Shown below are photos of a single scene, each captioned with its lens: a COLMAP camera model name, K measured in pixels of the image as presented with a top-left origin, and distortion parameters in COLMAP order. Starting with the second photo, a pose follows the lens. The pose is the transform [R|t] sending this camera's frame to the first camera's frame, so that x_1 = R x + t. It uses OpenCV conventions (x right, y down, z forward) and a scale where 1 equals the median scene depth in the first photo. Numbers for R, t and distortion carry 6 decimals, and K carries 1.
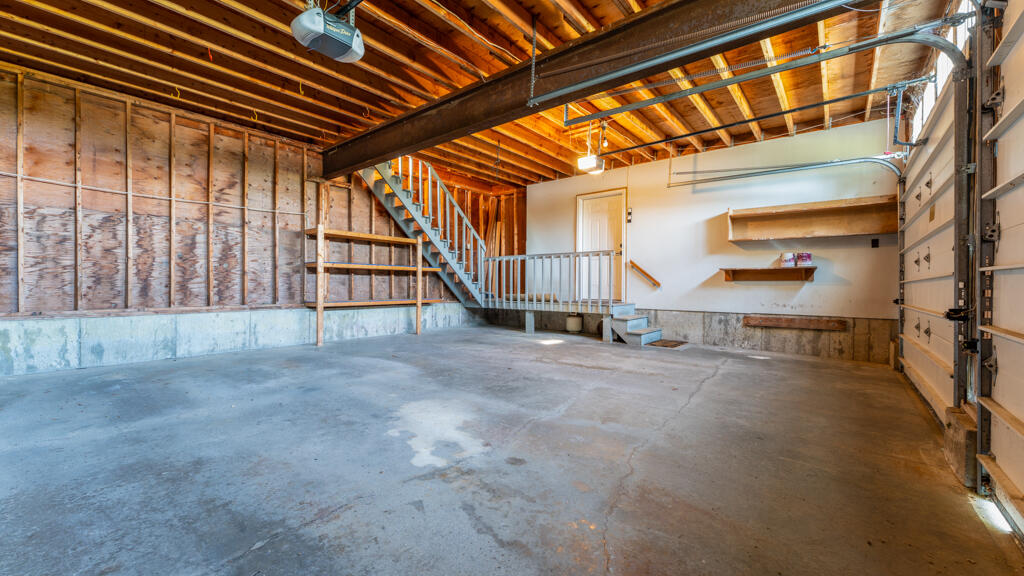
lens RADIAL K [[407.7, 0, 512.4], [0, 407.7, 286.8], [0, 0, 1]] dist [0.004722, 0.000386]
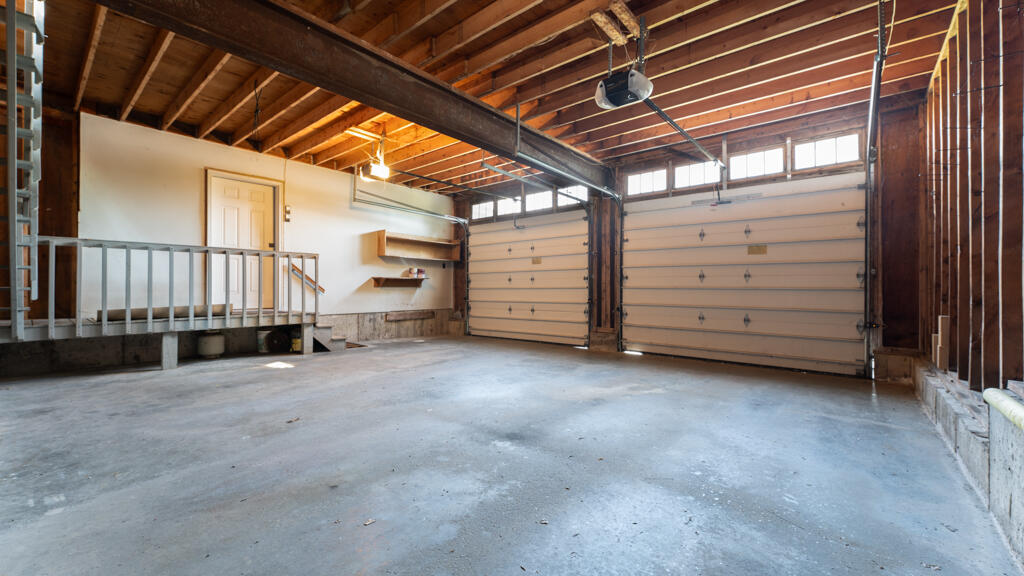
lens RADIAL K [[407.7, 0, 512.3], [0, 407.7, 287.0], [0, 0, 1]] dist [0.004722, 0.000386]
pose [[0.014931, 0.002951, 0.999884, -0.680799], [0.010684, 0.999938, -0.003111, -0.006049], [-0.999831, 0.010729, 0.014898, 0.535493]]
